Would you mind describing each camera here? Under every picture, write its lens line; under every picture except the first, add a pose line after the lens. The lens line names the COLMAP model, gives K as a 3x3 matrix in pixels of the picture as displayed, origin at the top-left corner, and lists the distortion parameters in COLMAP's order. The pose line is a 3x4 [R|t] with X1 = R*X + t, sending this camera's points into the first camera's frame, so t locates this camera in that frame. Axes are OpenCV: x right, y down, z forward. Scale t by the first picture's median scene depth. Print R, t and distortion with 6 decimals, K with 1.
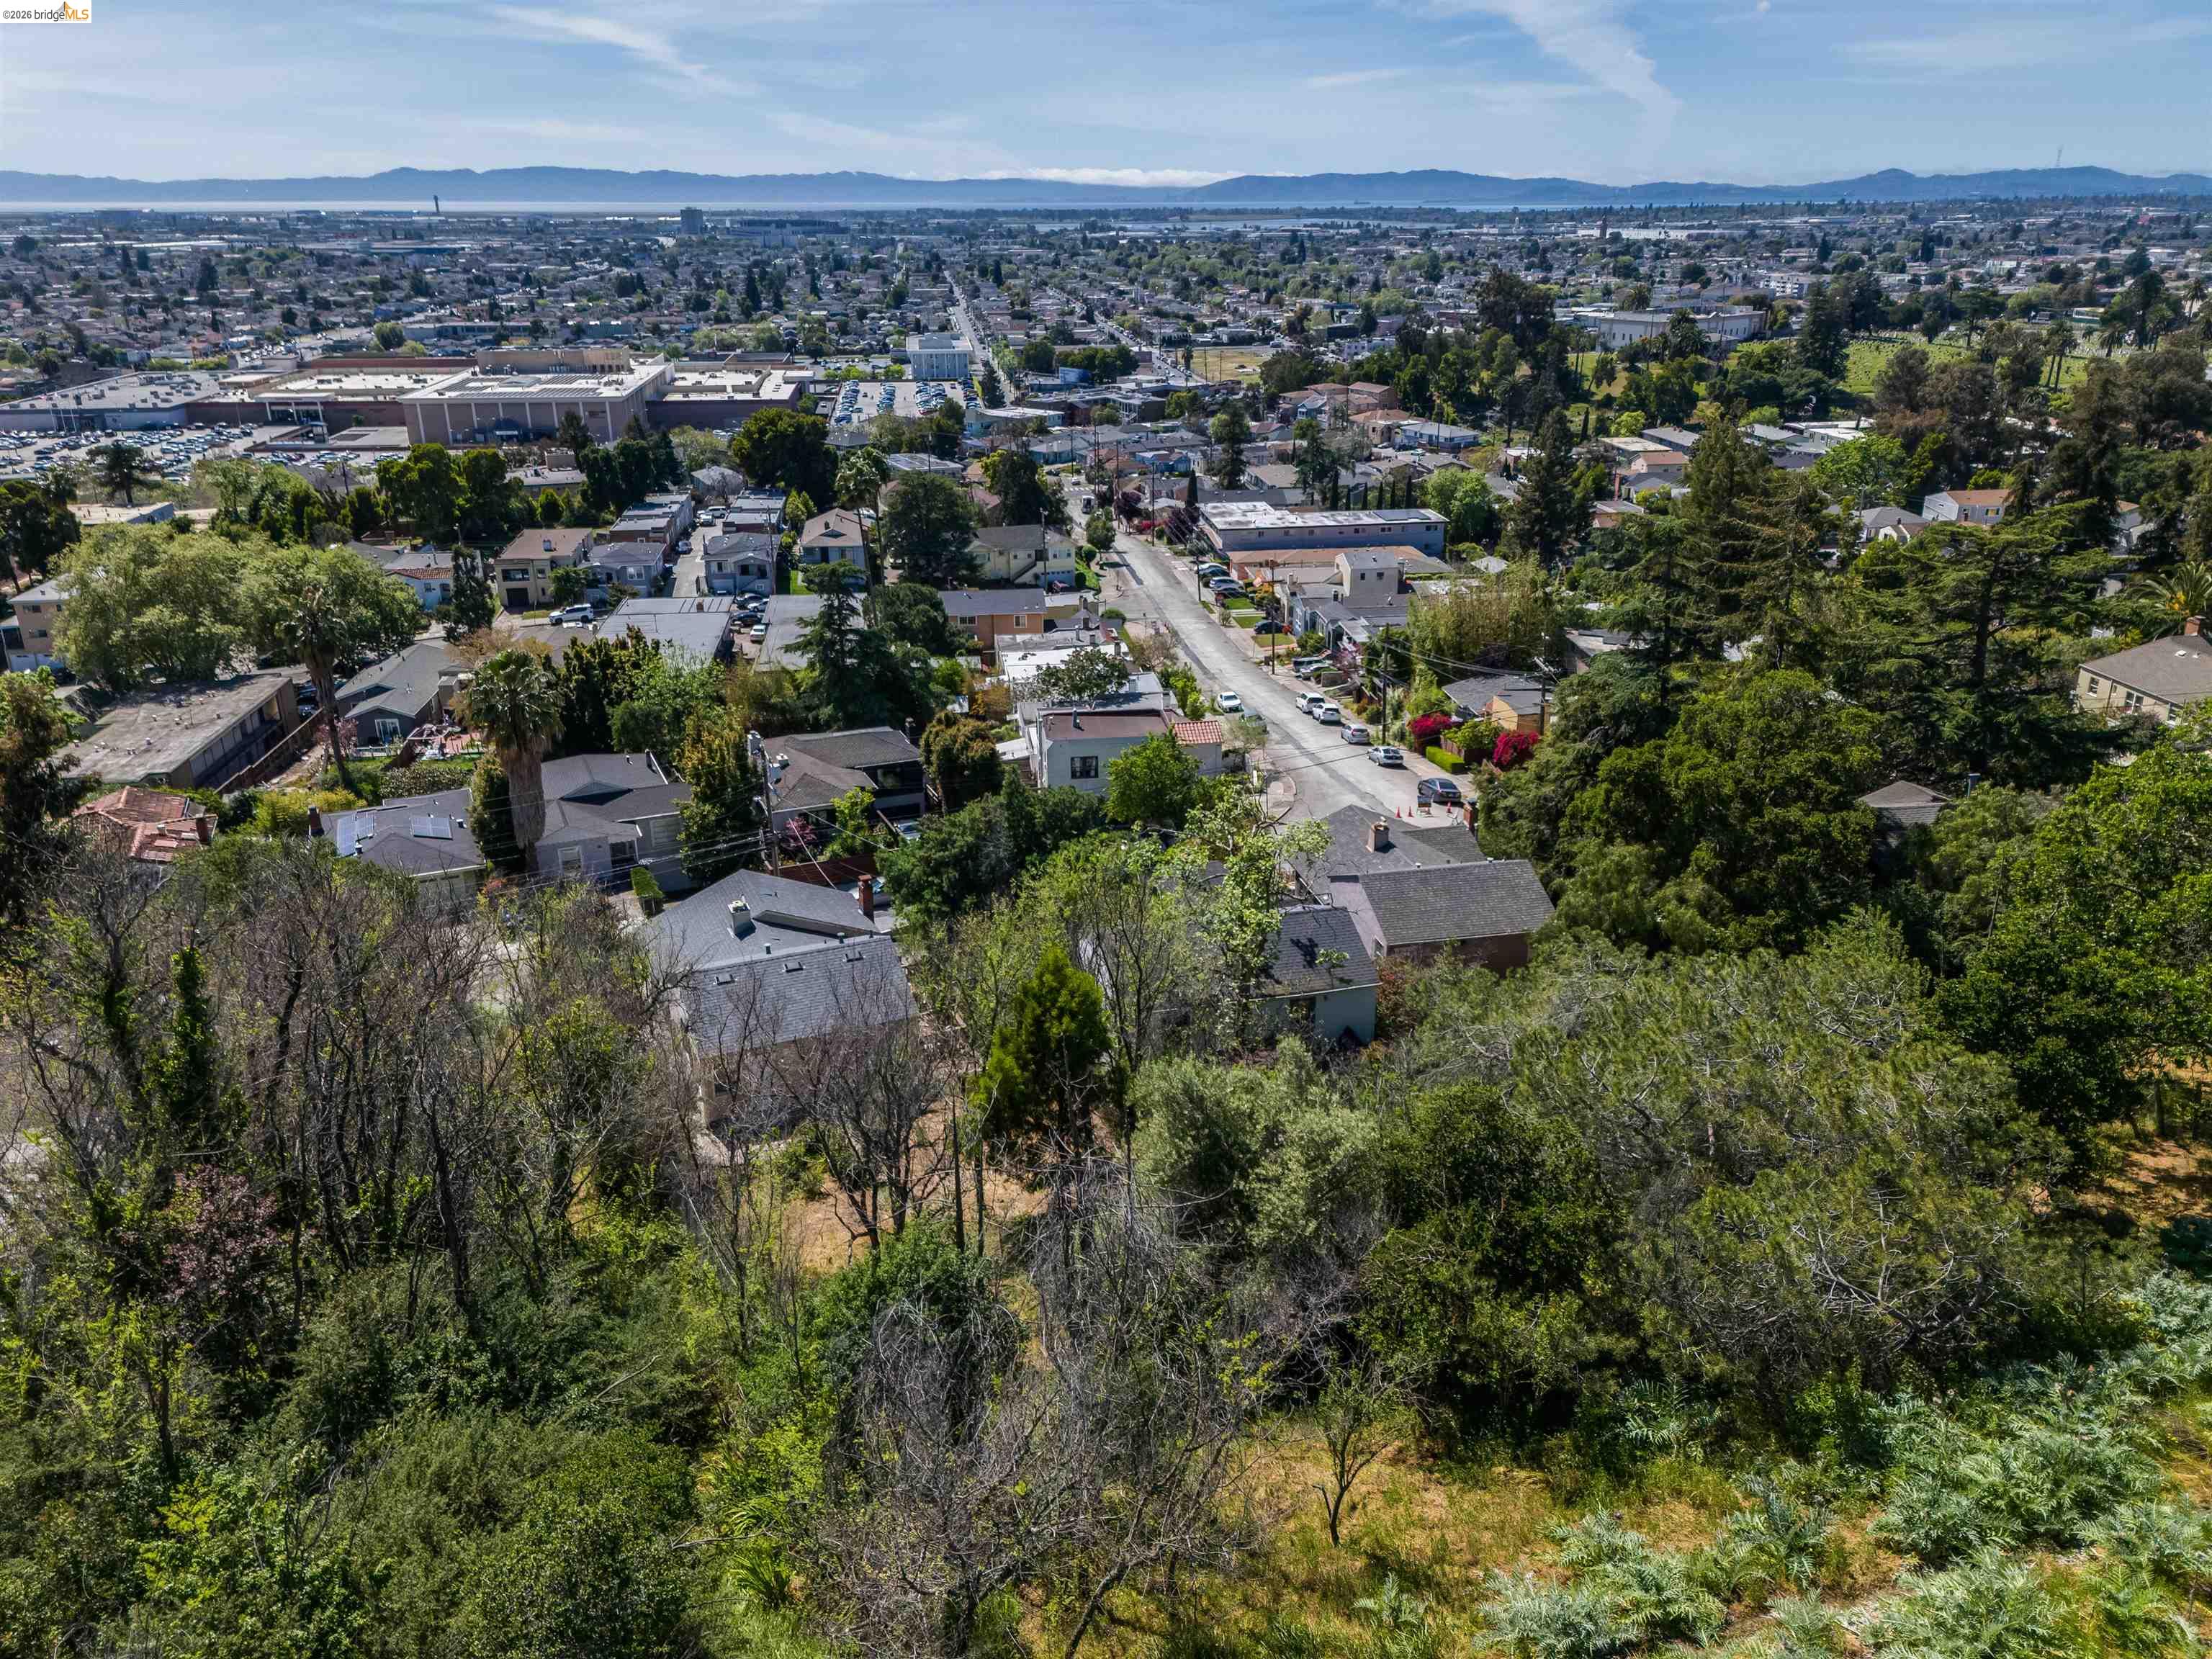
lens RADIAL K [[1614.5, 0, 1110.6], [0, 1614.5, 824.7], [0, 0, 1]] dist [0.070311, -0.070653]
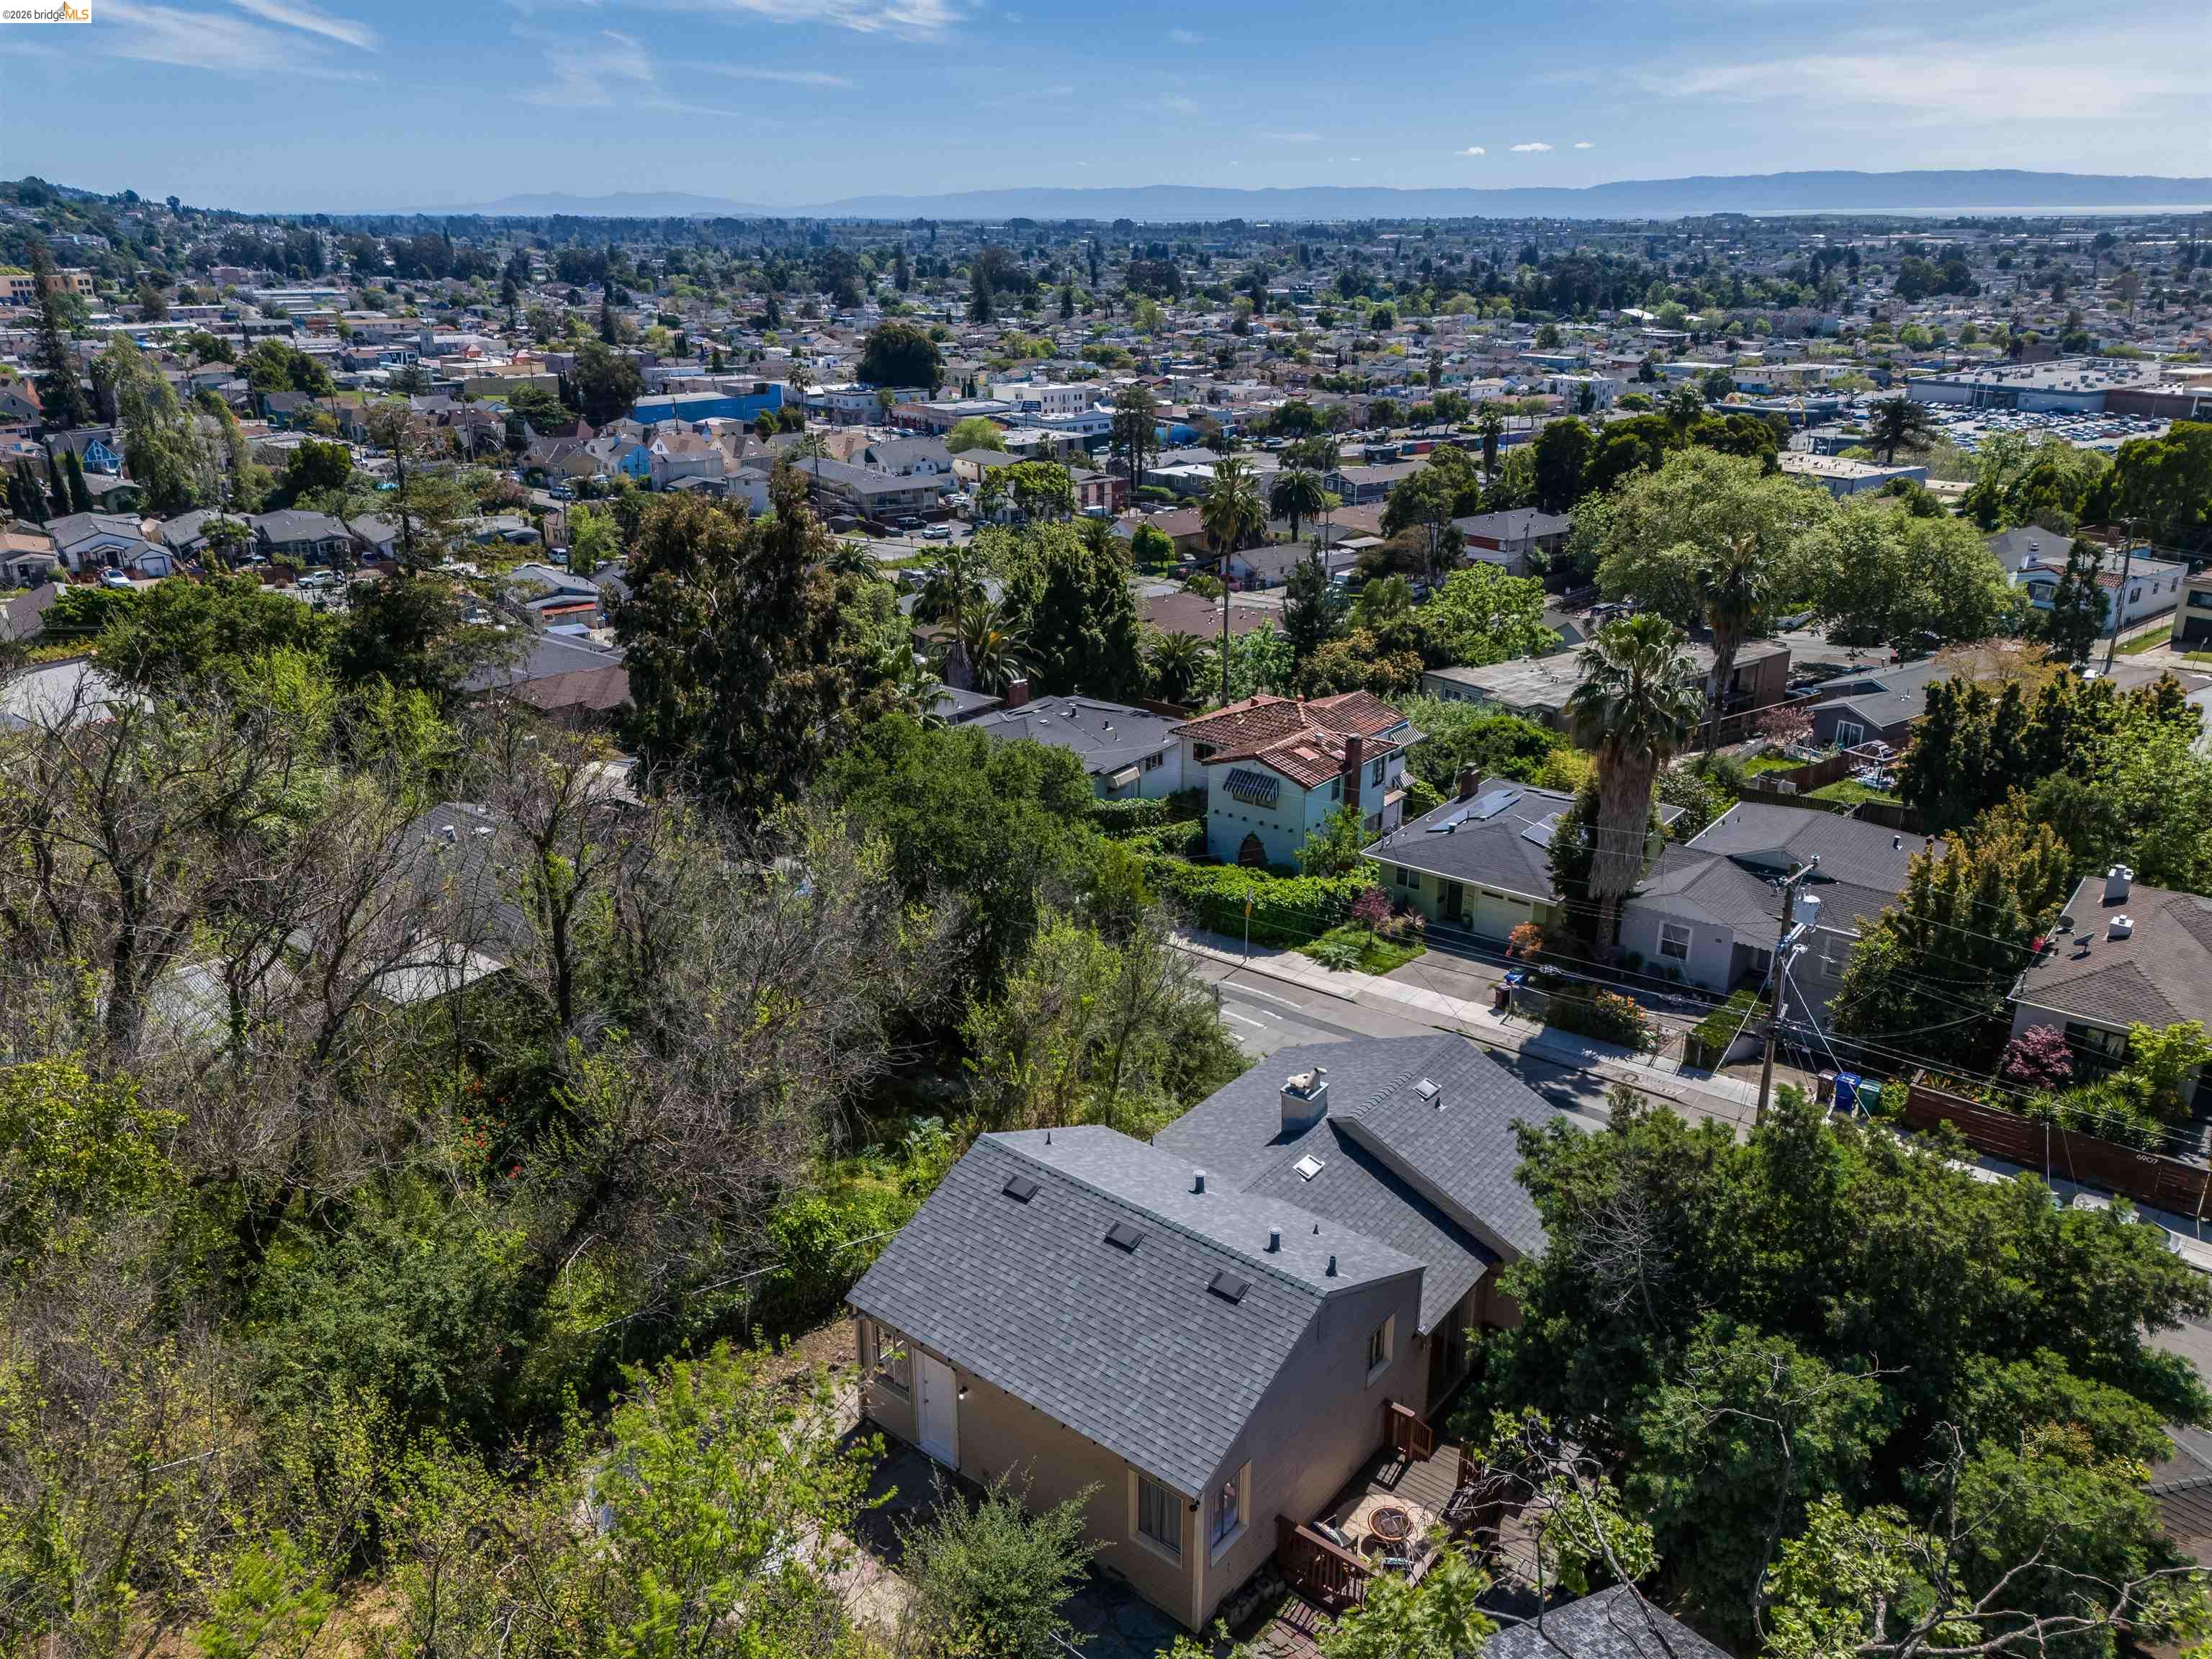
lens RADIAL K [[1614.5, 0, 1110.6], [0, 1614.5, 824.7], [0, 0, 1]] dist [0.070311, -0.070653]
pose [[0.468251, 0.310931, -0.827081, 0.024109], [-0.312154, 0.933894, 0.174361, -0.016135], [0.826620, 0.176532, 0.534355, 0.101427]]
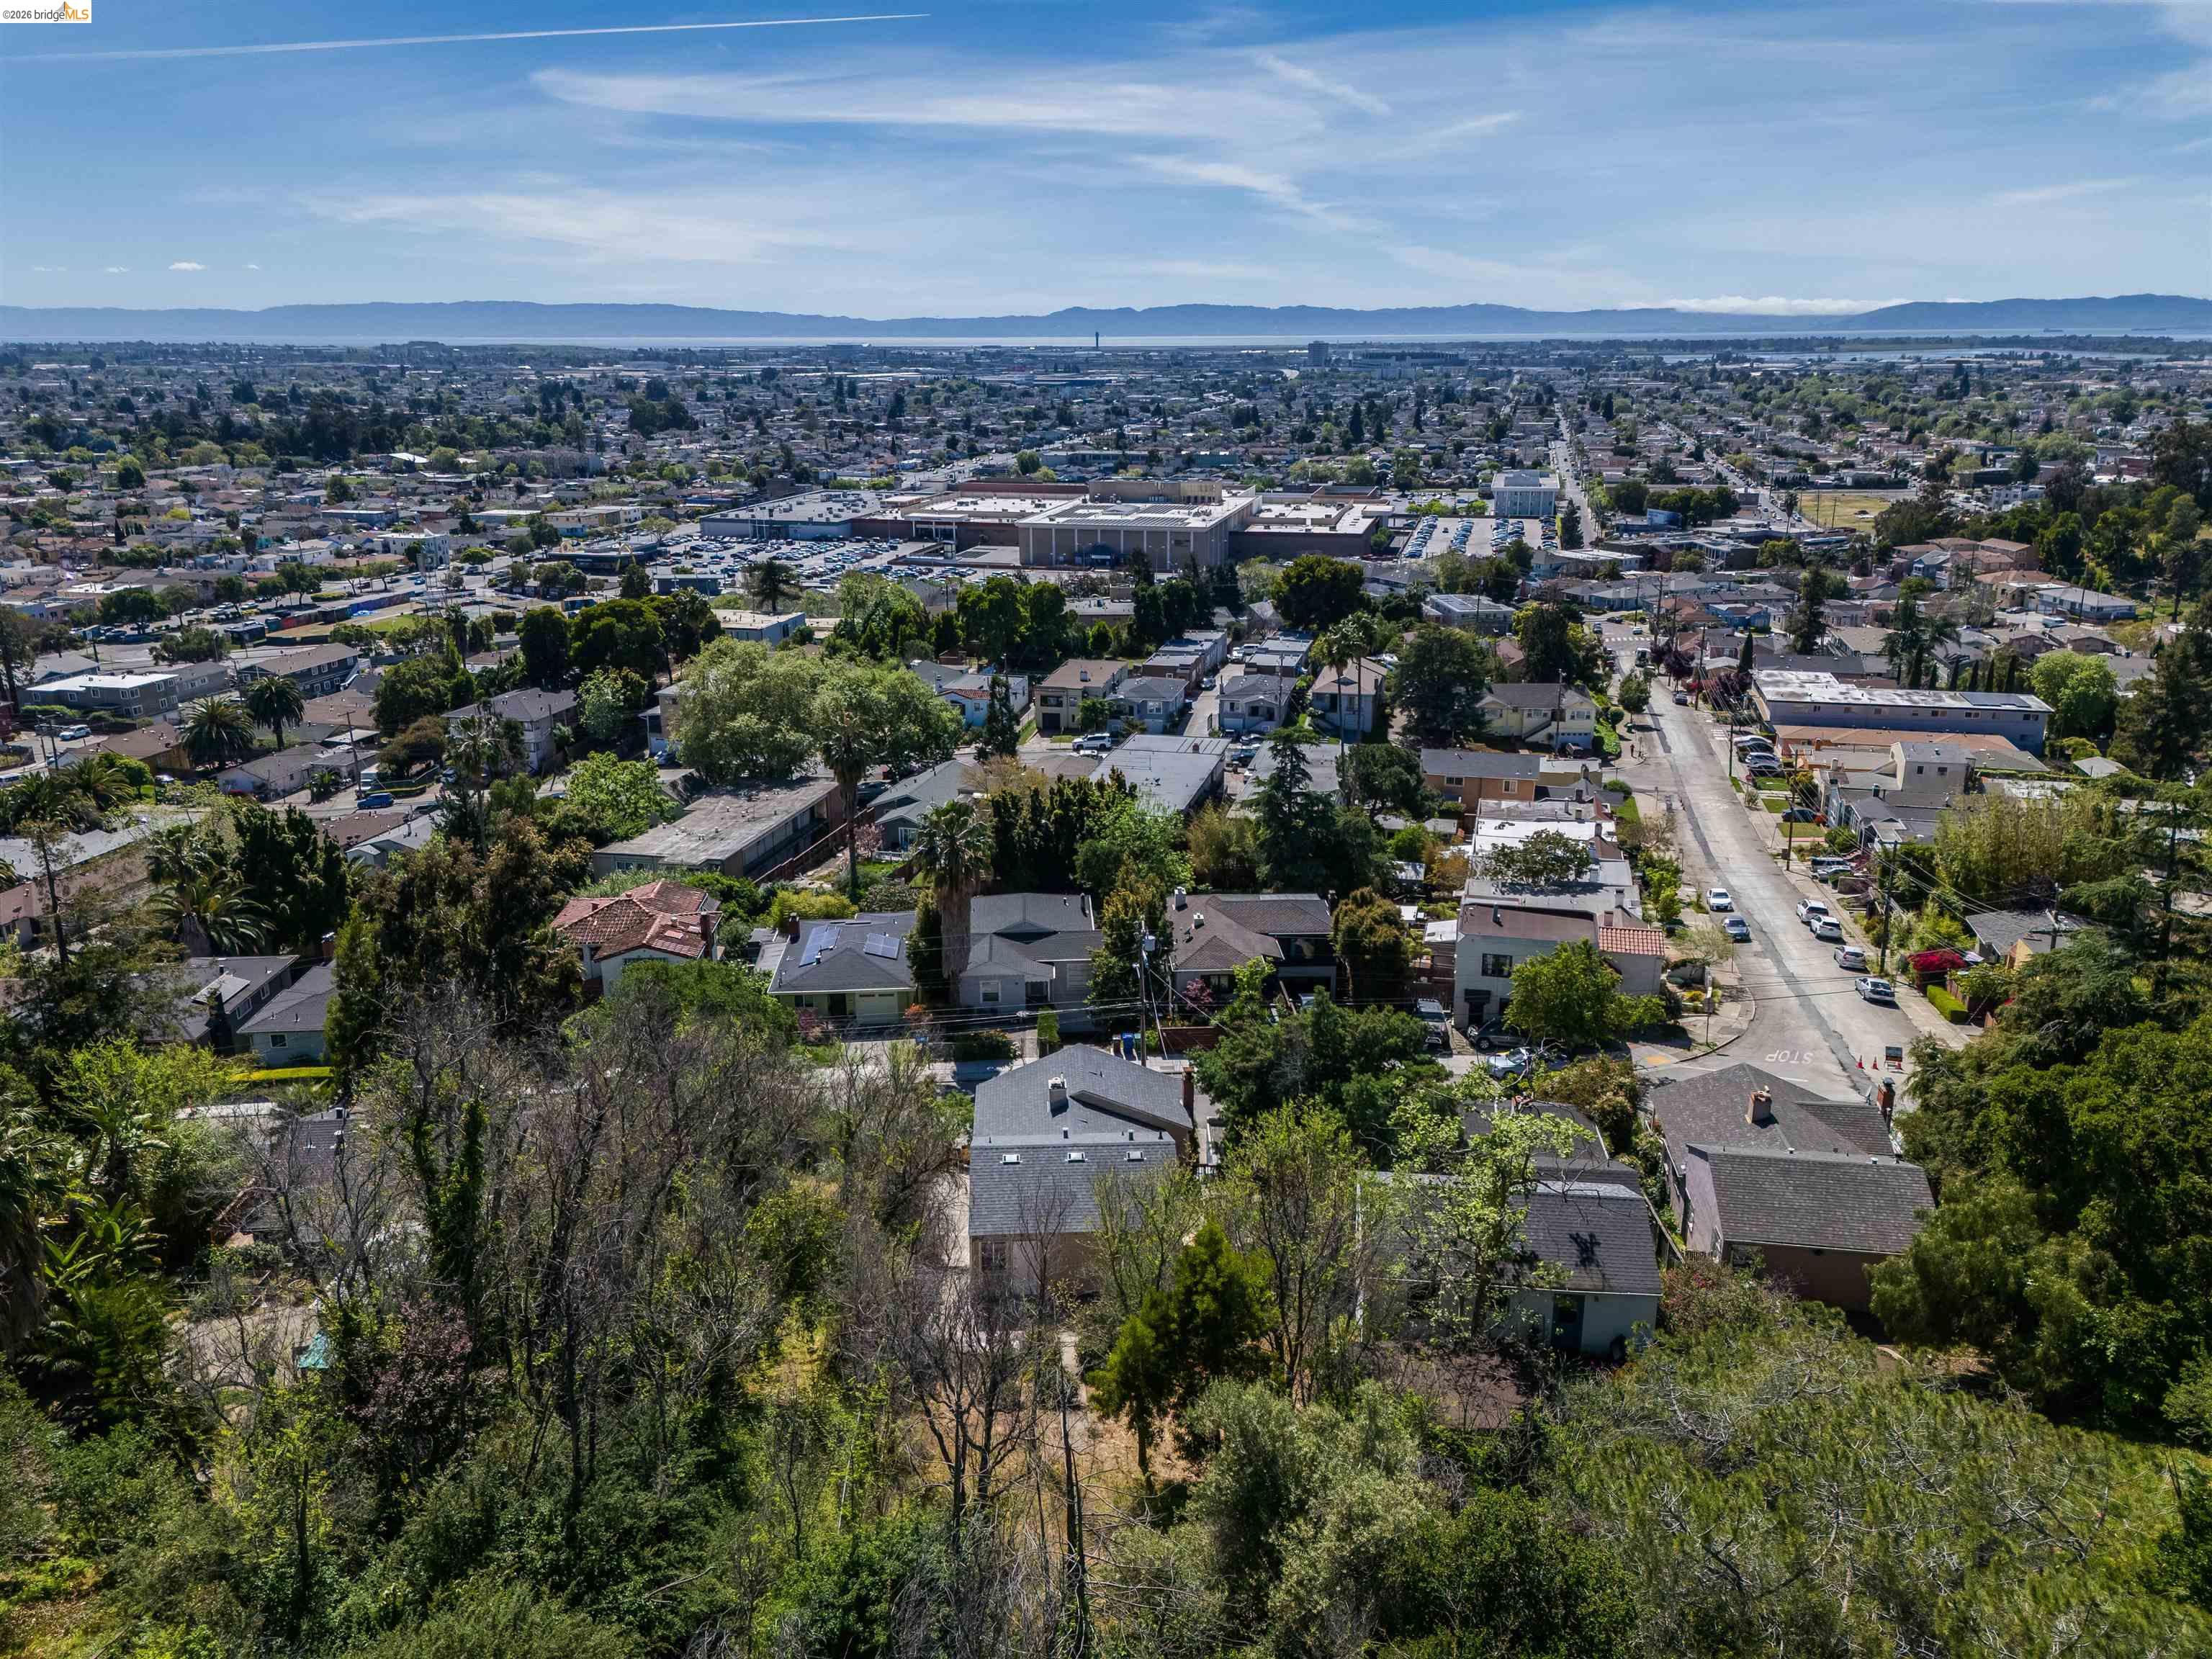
lens RADIAL K [[1614.5, 0, 1110.6], [0, 1614.5, 824.7], [0, 0, 1]] dist [0.070311, -0.070653]
pose [[0.935982, 0.101794, -0.337009, 0.021547], [-0.125768, 0.990797, -0.050027, -0.010606], [0.328816, 0.089210, 0.940171, 0.001936]]
